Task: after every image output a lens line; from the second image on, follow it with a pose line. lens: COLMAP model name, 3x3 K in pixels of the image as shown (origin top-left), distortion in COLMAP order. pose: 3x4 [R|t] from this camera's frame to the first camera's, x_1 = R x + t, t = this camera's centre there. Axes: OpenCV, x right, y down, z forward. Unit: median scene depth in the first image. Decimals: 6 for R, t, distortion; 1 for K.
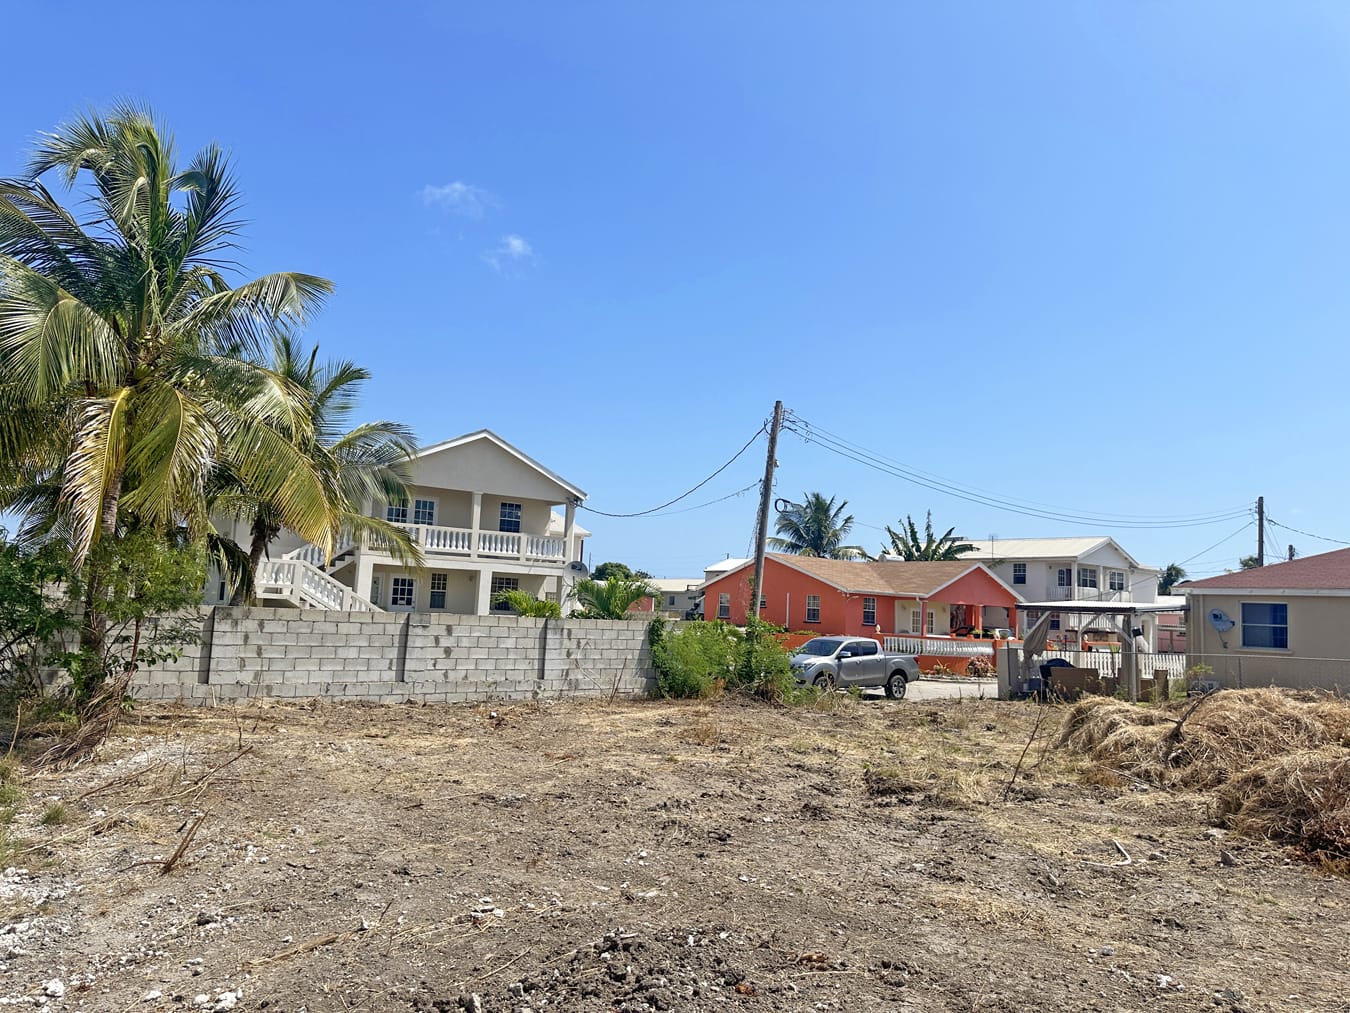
lens RADIAL K [[948.1, 0, 673.5], [0, 948.1, 473.7], [0, 0, 1]] dist [0.051884, -0.002101]
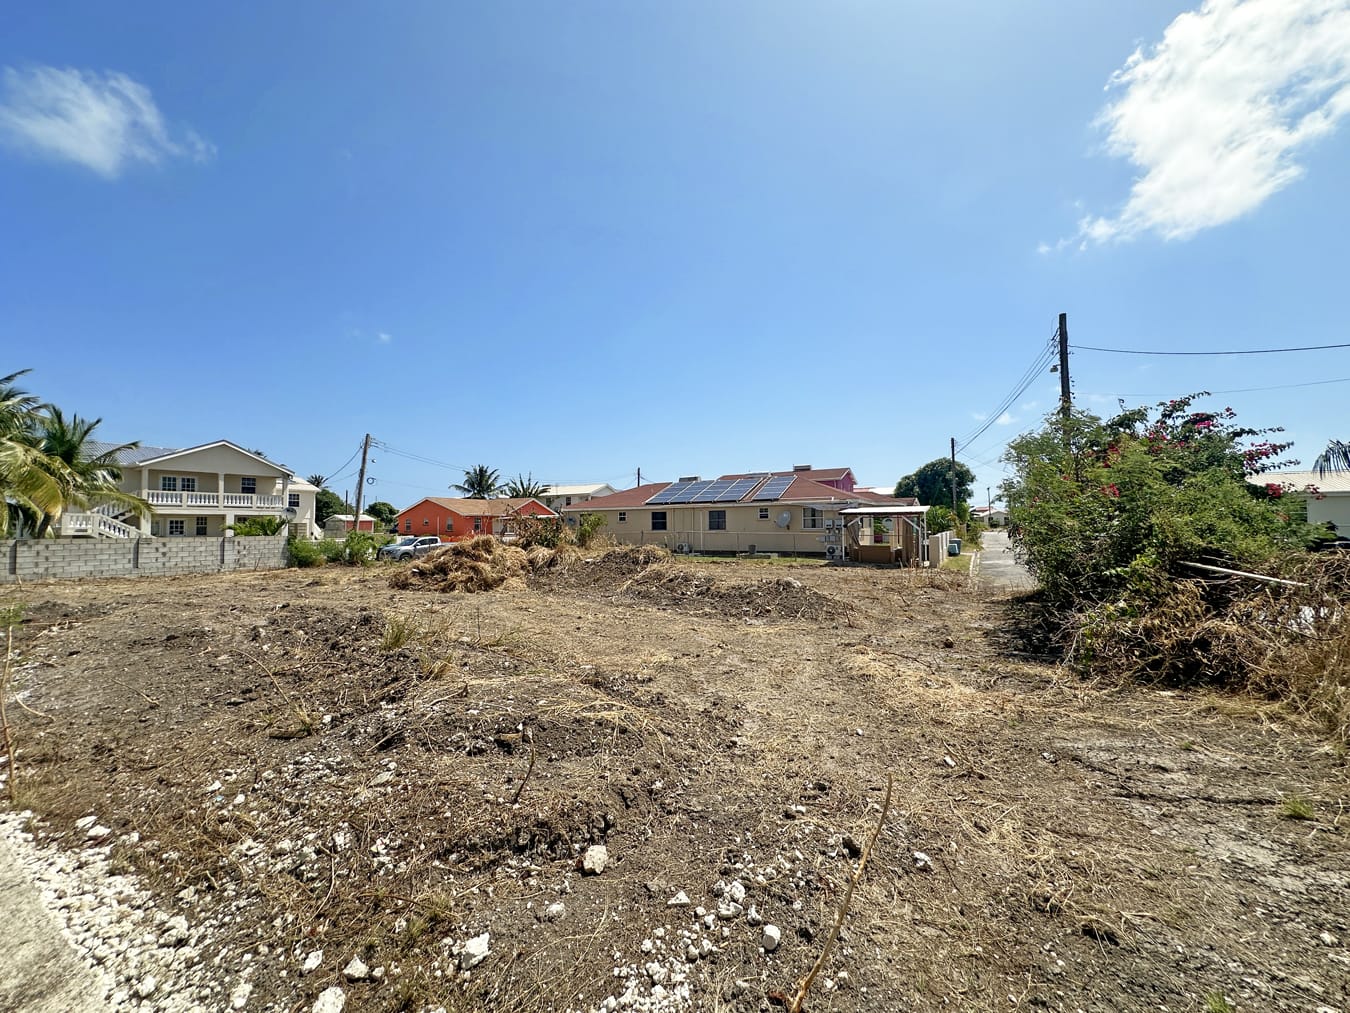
lens RADIAL K [[540.2, 0, 675.0], [0, 540.2, 506.5], [0, 0, 1]] dist [-0.000647, 0.000342]
pose [[0.924678, -0.039831, 0.378660, 0.287085], [-0.003923, 0.993464, 0.114081, -0.054487], [-0.380729, -0.106974, 0.918478, -0.447124]]
